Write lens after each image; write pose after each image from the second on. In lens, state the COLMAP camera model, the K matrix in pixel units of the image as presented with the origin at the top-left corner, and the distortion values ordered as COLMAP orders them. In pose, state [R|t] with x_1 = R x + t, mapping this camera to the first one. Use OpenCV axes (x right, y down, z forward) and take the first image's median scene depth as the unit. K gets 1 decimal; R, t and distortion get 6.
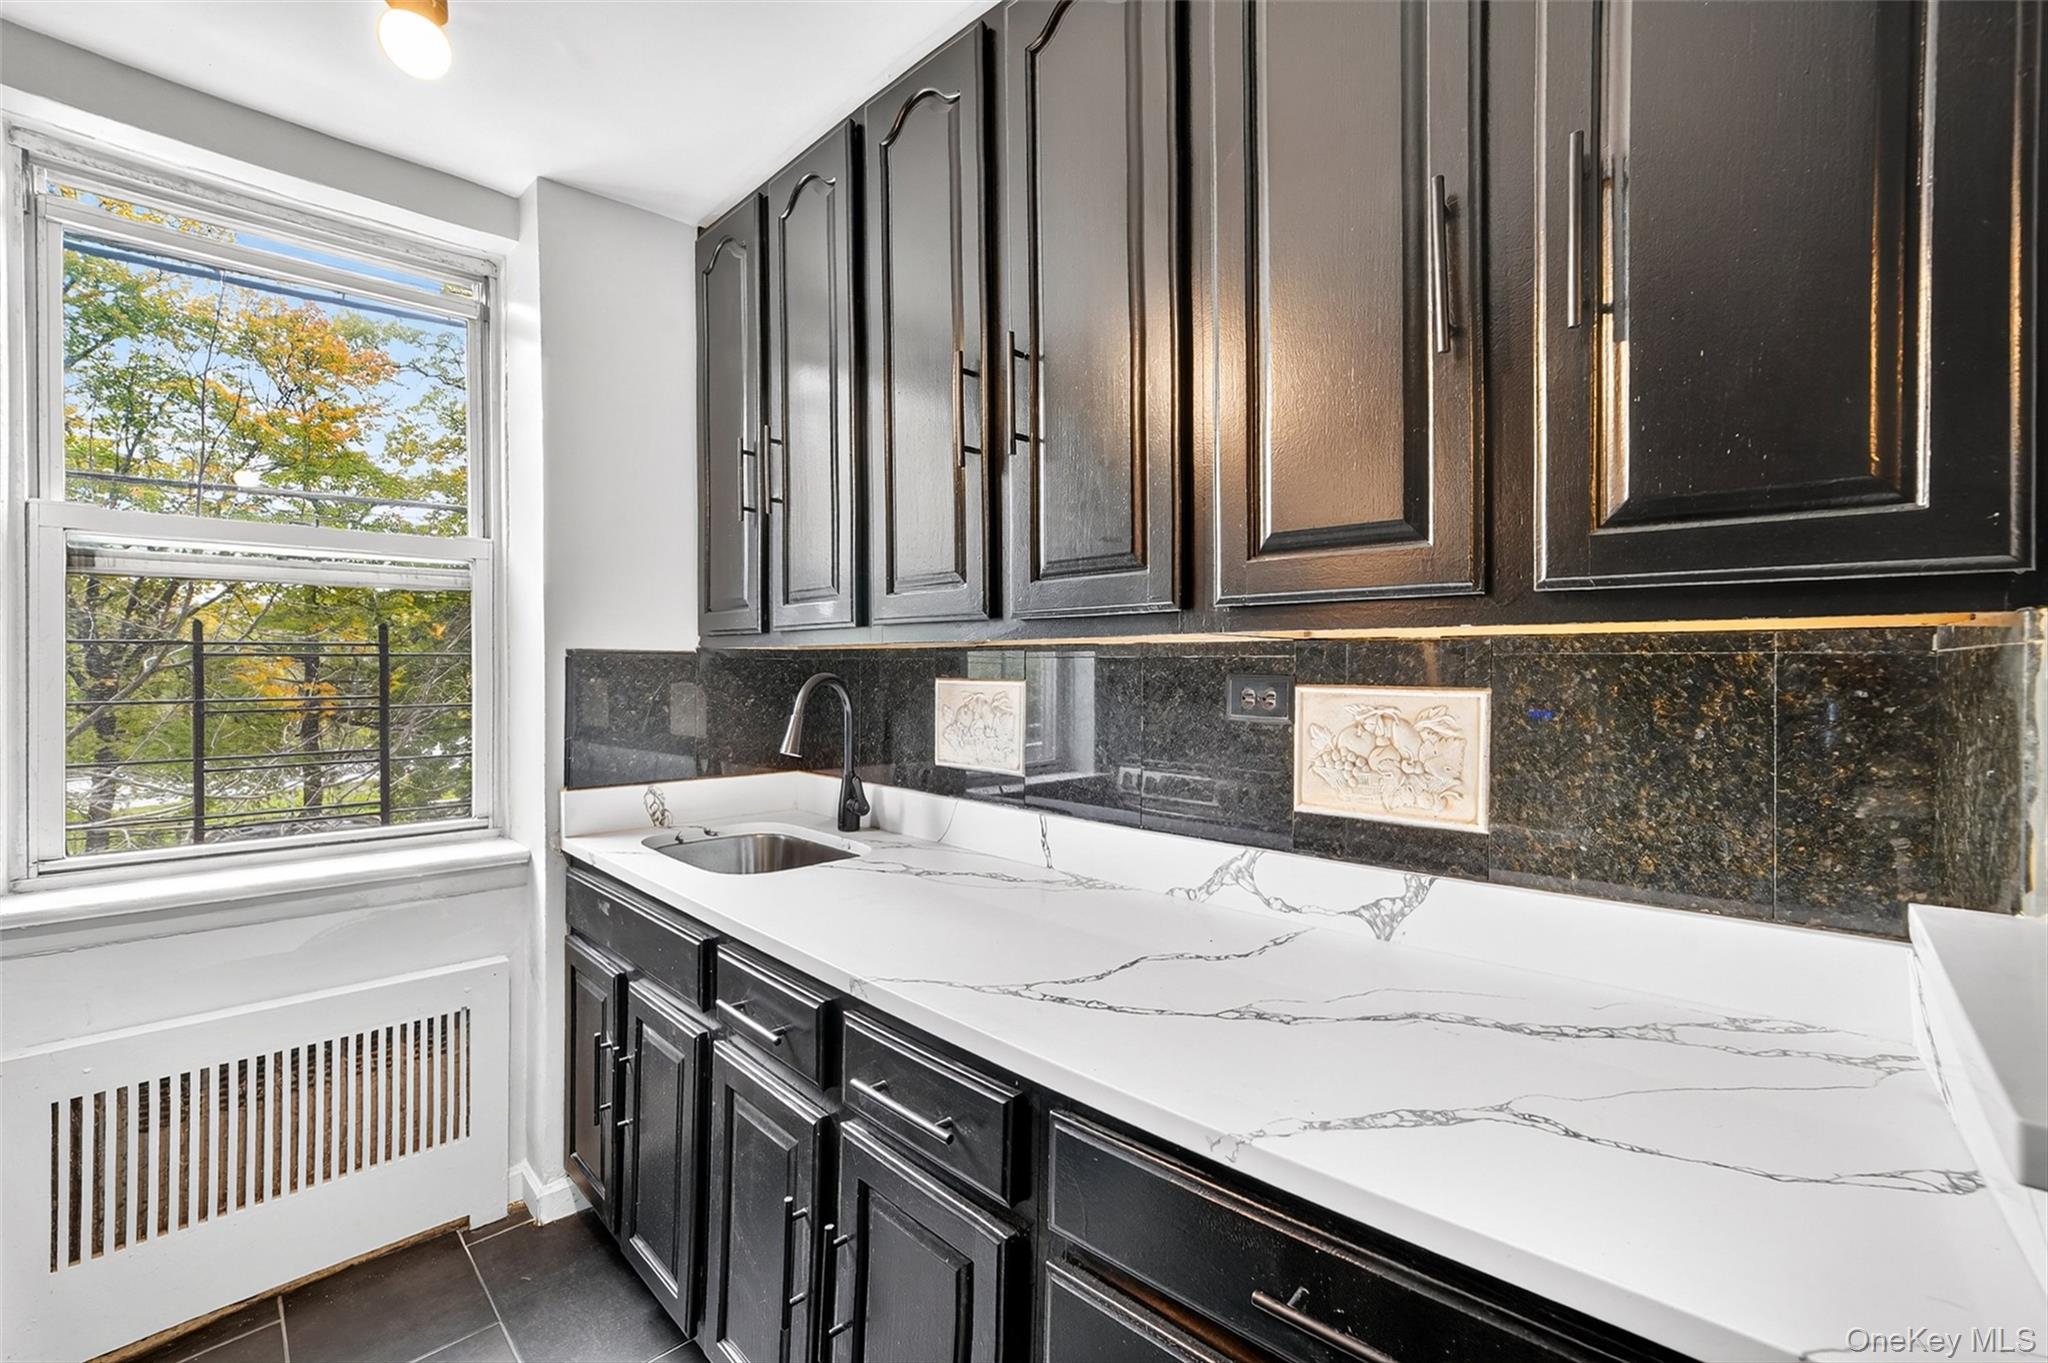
lens RADIAL K [[892.5, 0, 961.5], [0, 892.5, 673.1], [0, 0, 1]] dist [-0.110535, 0.055692]
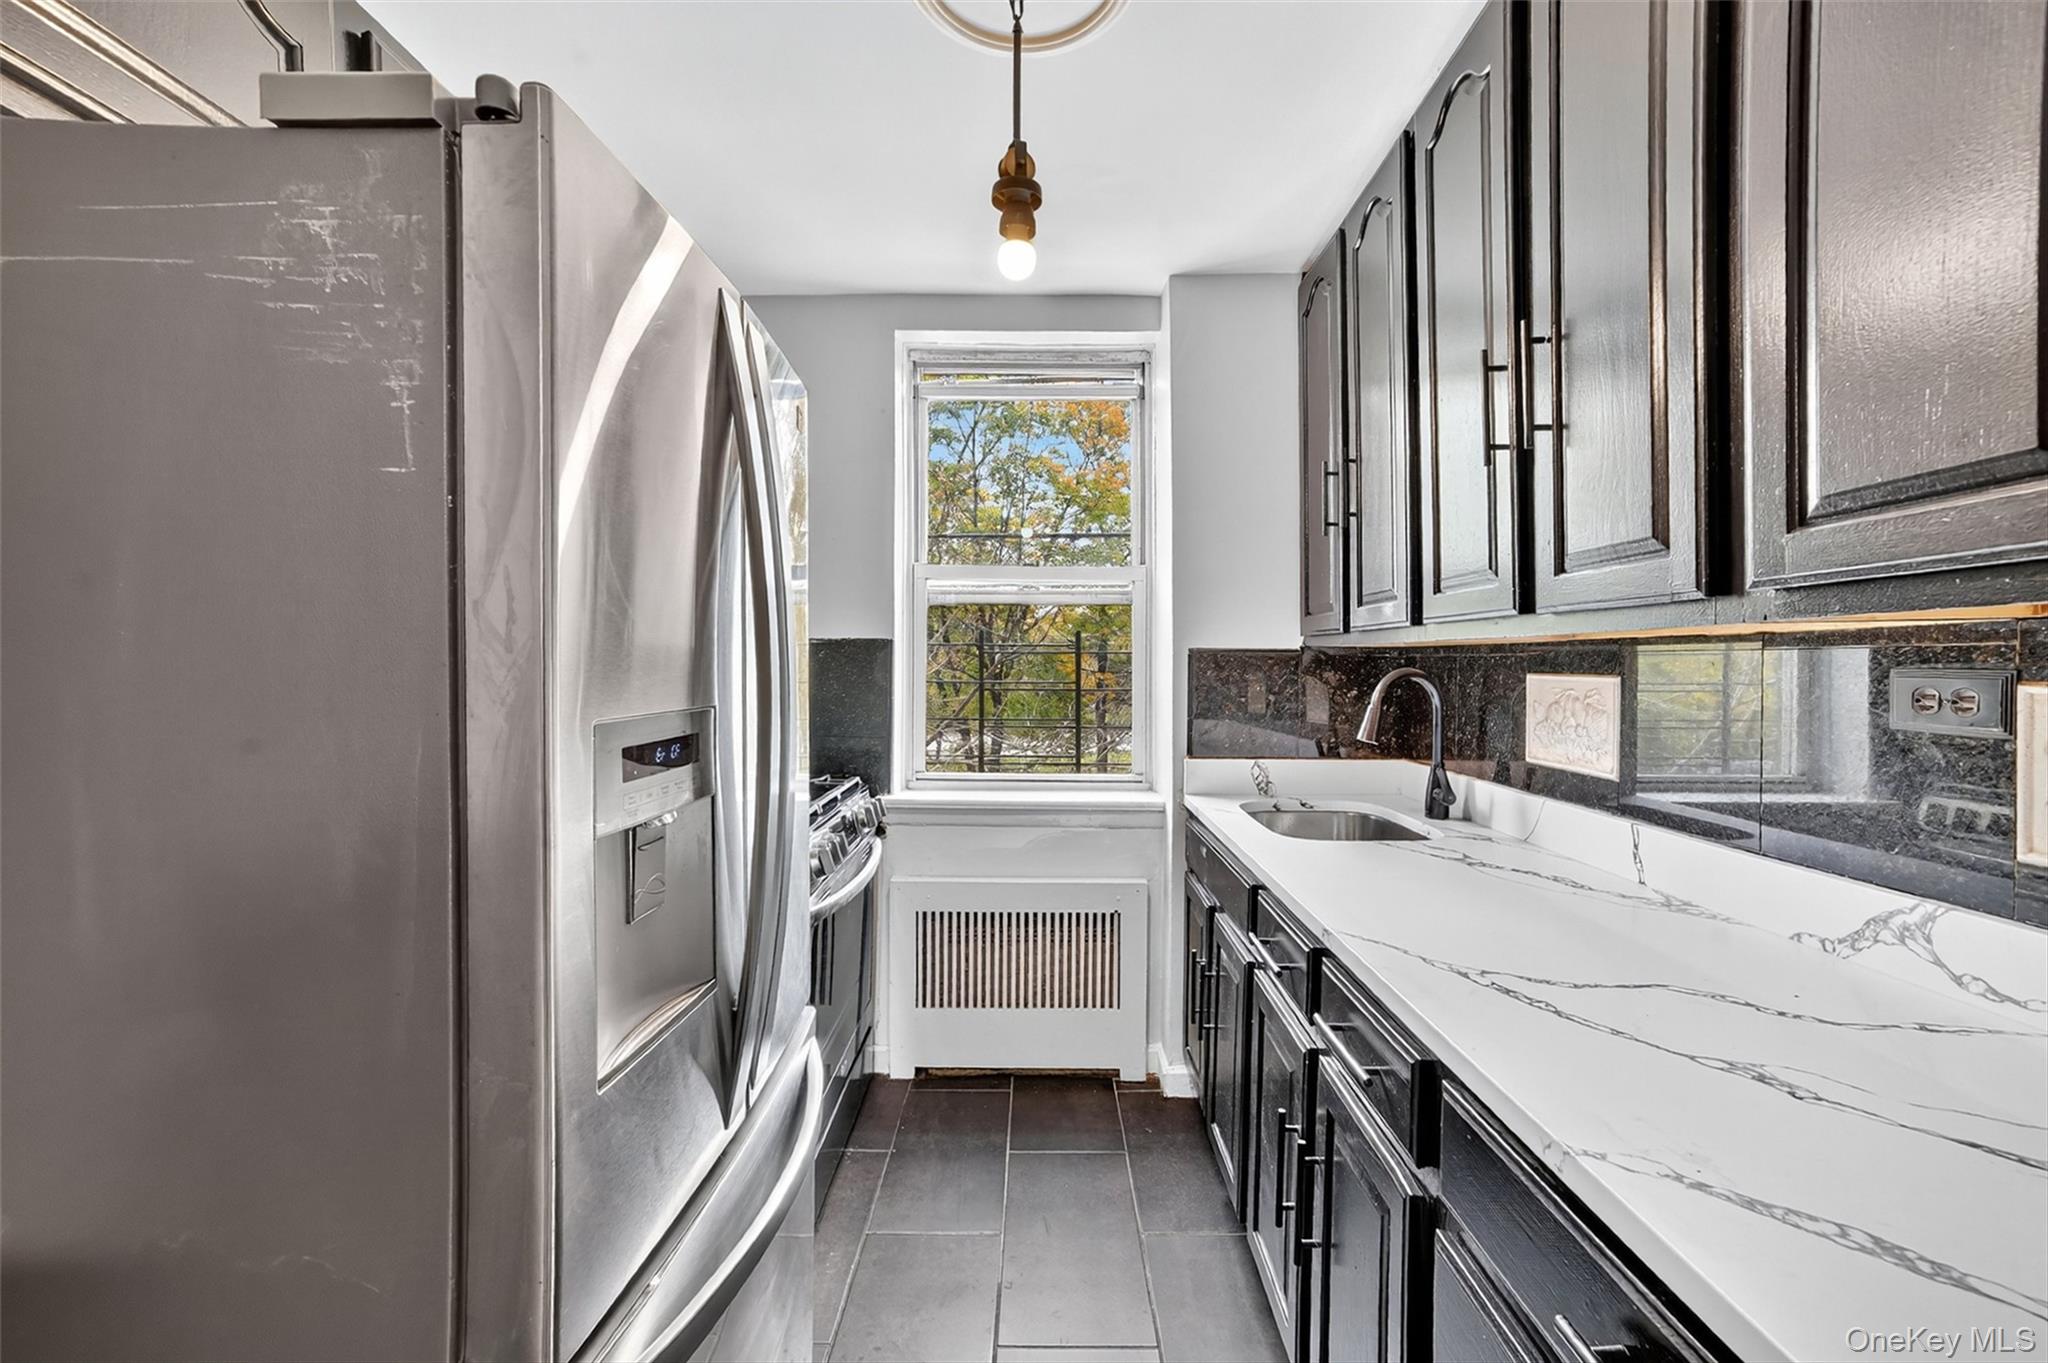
lens RADIAL K [[834.2, 0, 1024.0], [0, 834.2, 681.5], [0, 0, 1]] dist [0.002337, 0.000439]
pose [[0.711446, 0.013679, -0.702608, 0.236099], [-0.001049, 0.999830, 0.018403, -0.001467], [0.702740, -0.012356, 0.711339, -0.043676]]
